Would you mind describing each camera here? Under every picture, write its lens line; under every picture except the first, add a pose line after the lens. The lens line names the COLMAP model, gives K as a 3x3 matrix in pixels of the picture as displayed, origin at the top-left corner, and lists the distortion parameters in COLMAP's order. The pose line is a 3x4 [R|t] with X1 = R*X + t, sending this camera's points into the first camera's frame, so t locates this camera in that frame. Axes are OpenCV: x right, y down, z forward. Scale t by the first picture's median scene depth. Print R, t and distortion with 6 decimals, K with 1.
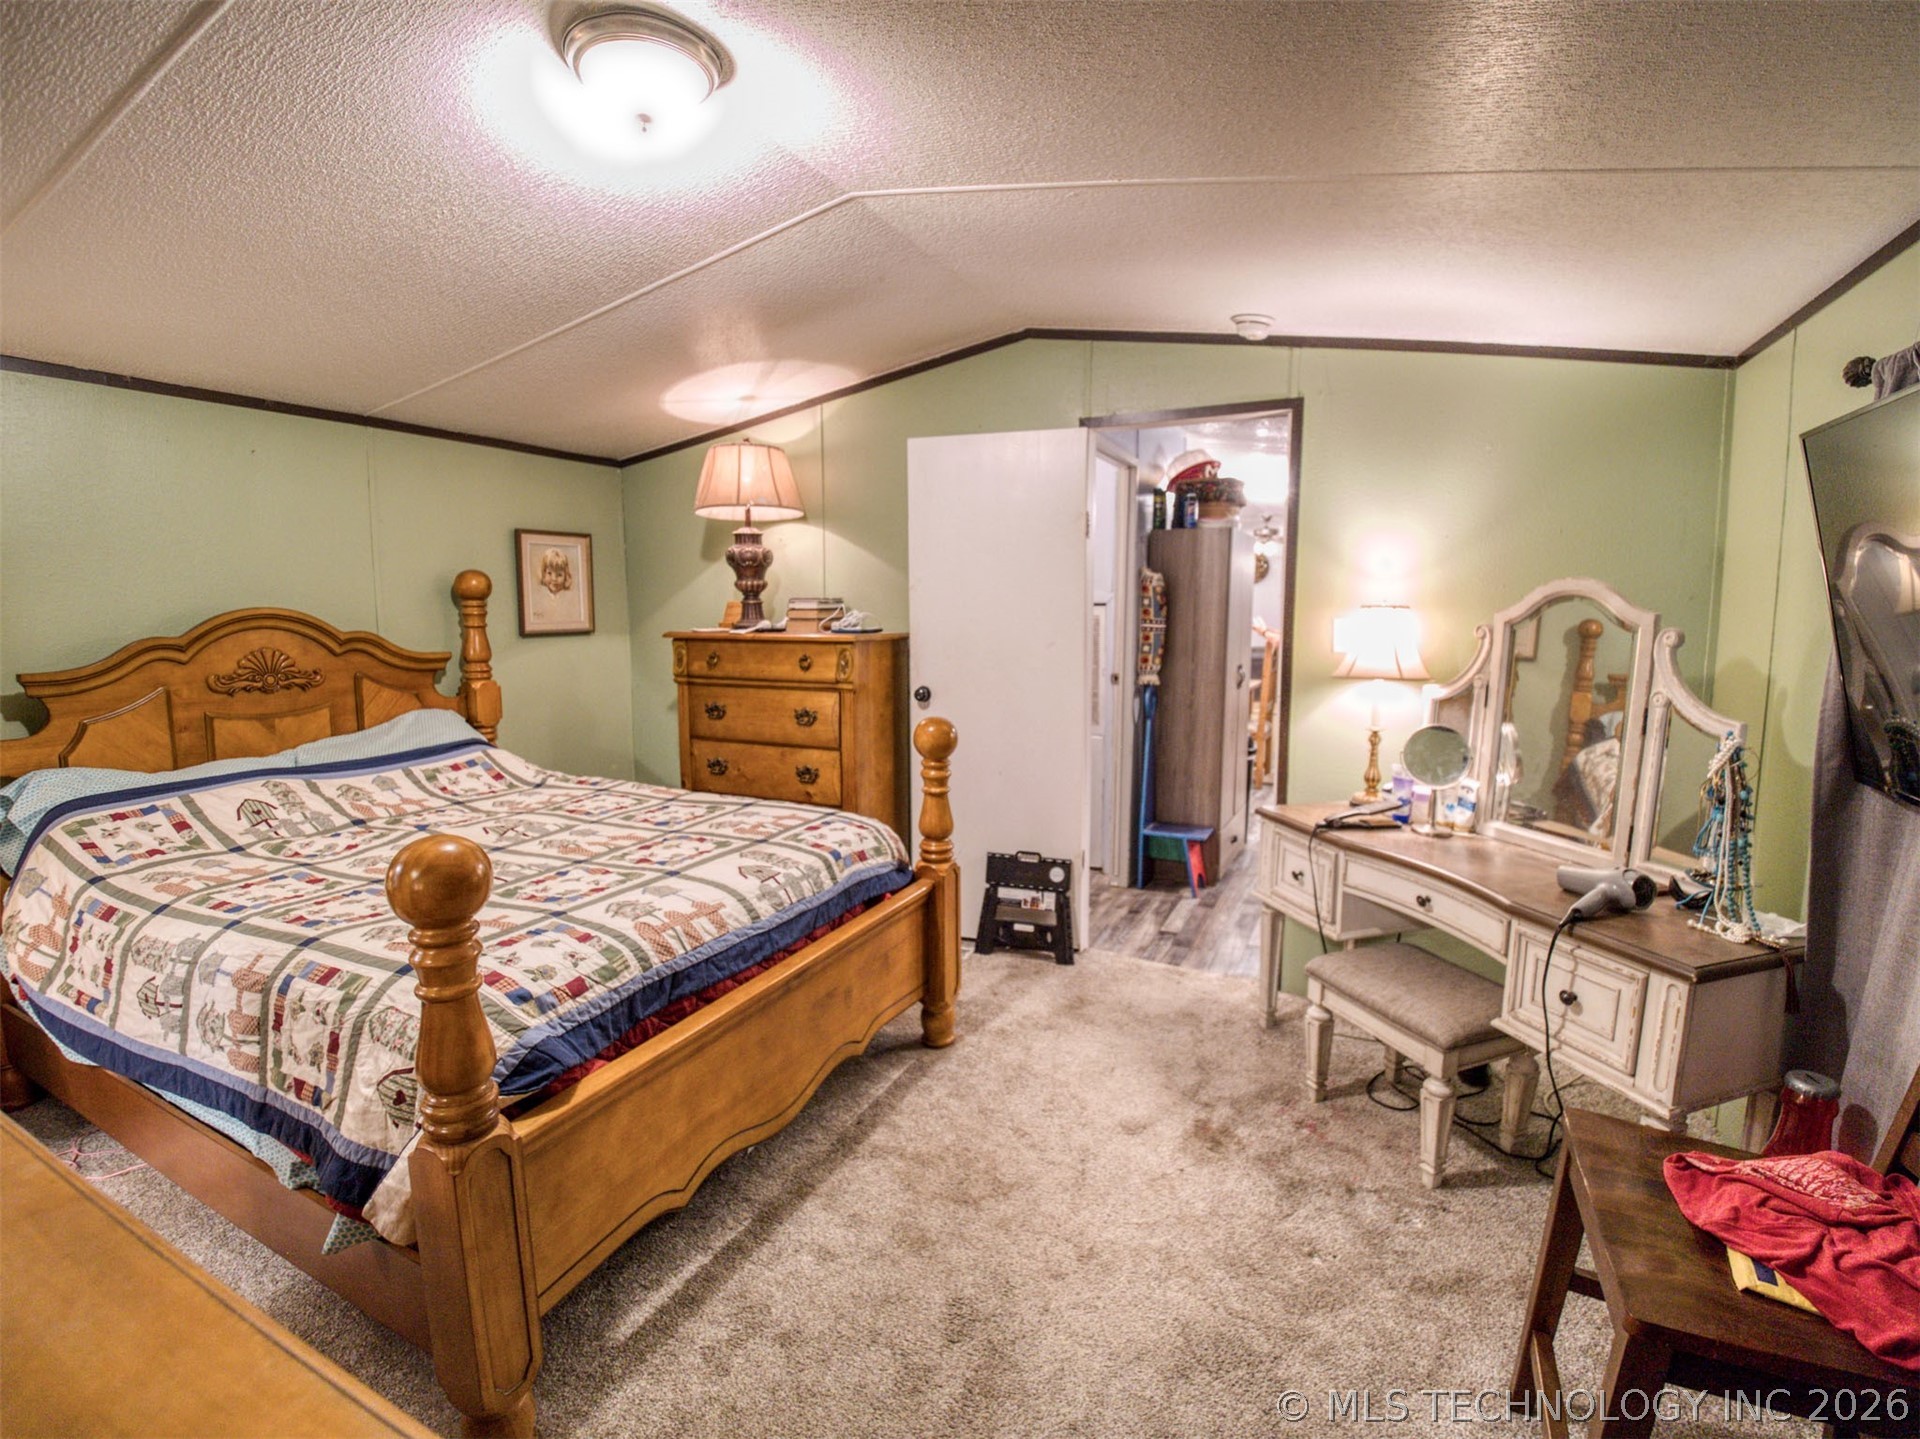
lens RADIAL K [[864.7, 0, 970.8], [0, 864.7, 710.6], [0, 0, 1]] dist [-0.010656, -0.019813]
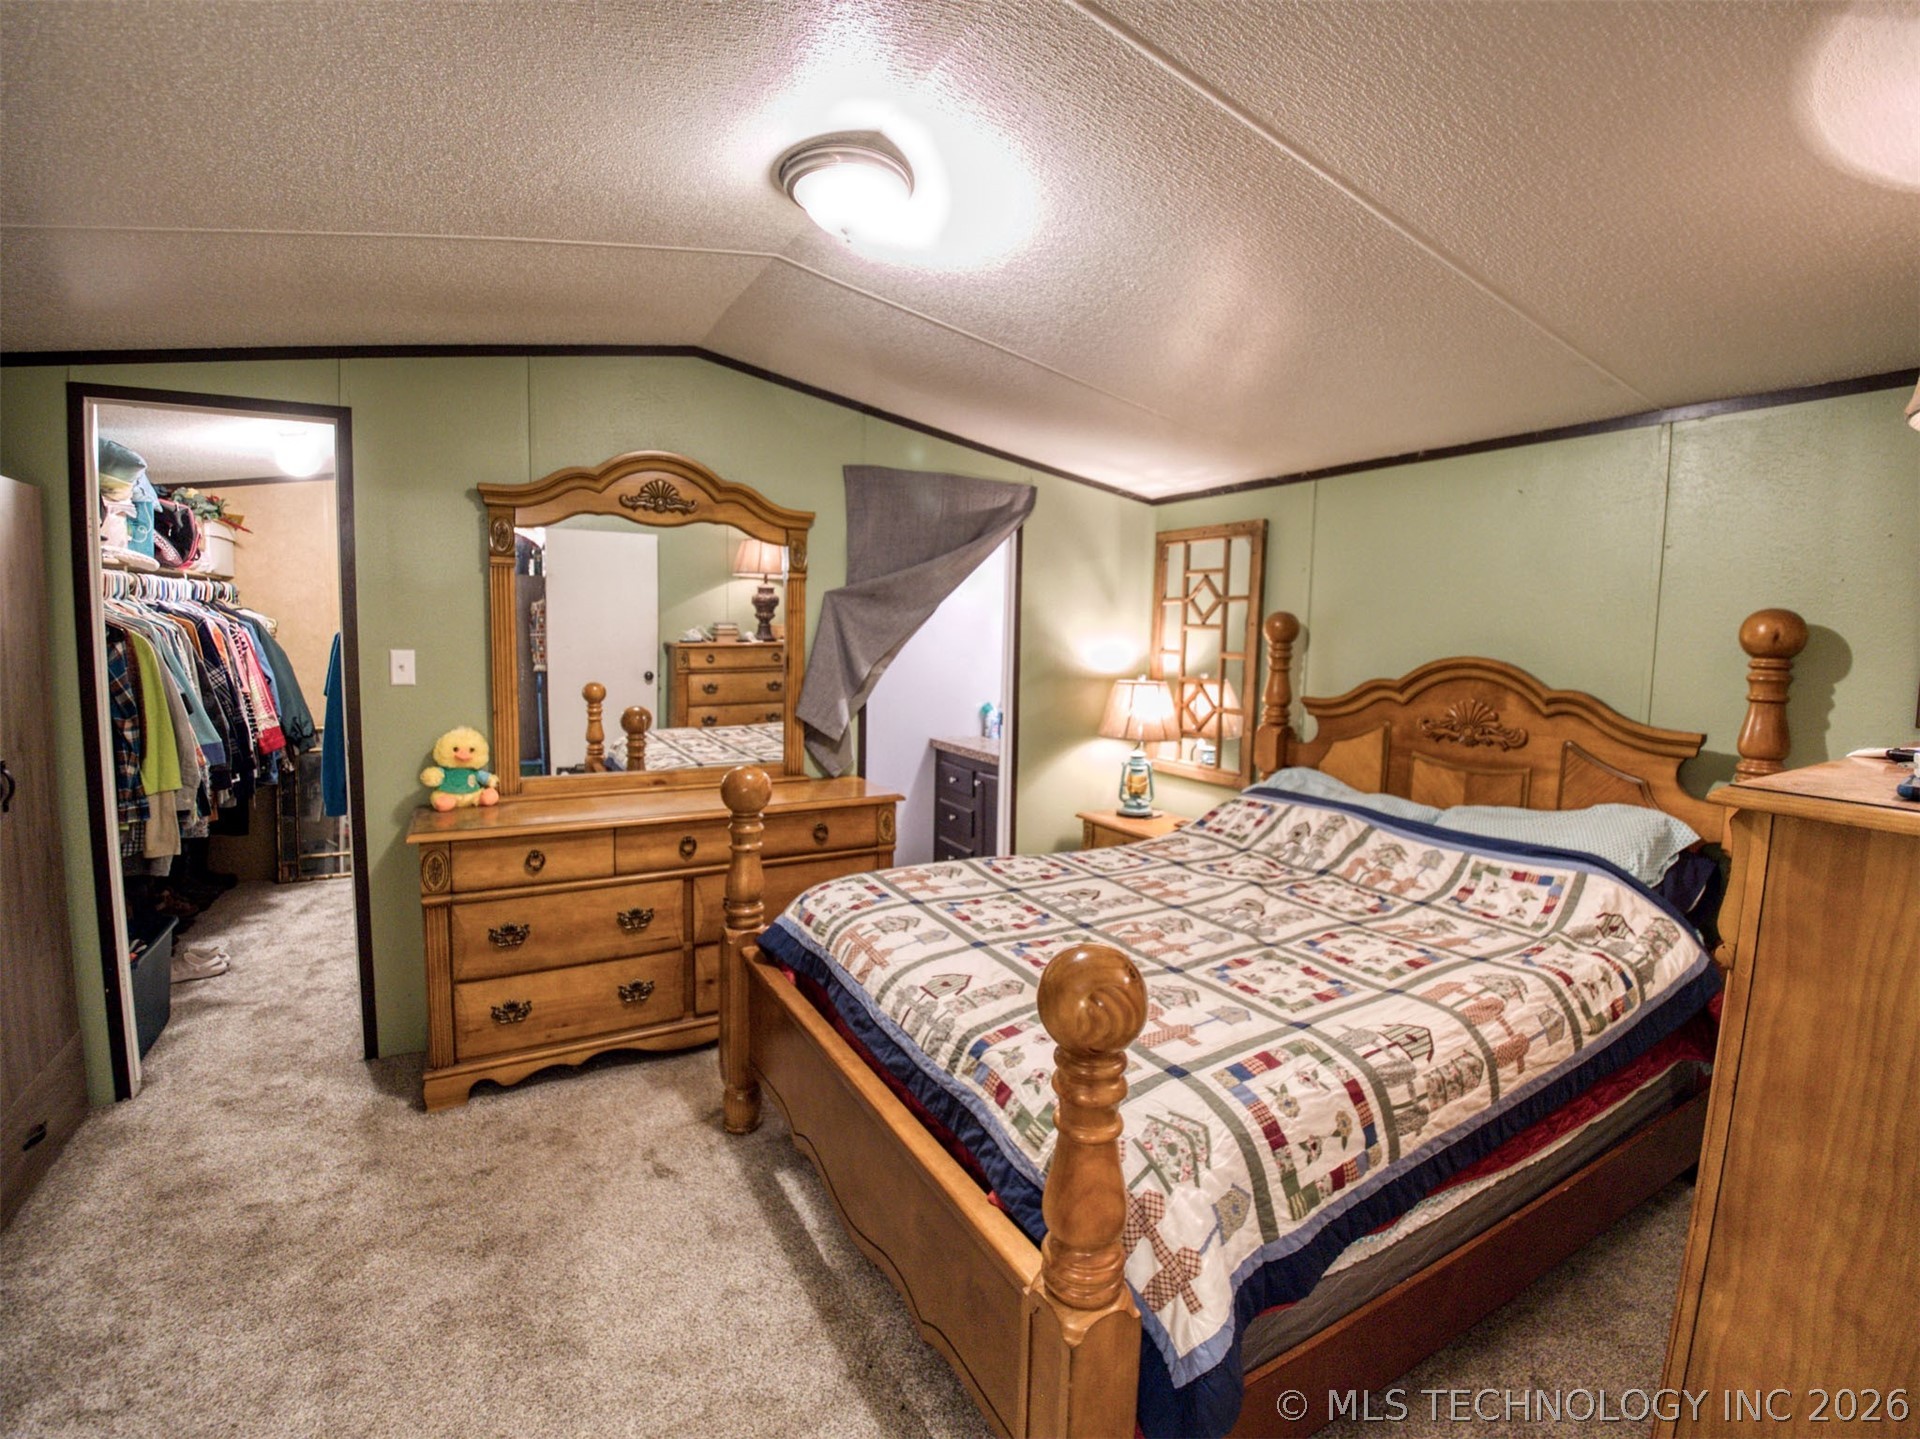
lens RADIAL K [[864.7, 0, 970.8], [0, 864.7, 710.6], [0, 0, 1]] dist [-0.010656, -0.019813]
pose [[-0.560238, 0.064342, -0.825829, 0.416372], [-0.120401, 0.980065, 0.158038, -0.206196], [0.819535, 0.187969, -0.541322, 1.508729]]
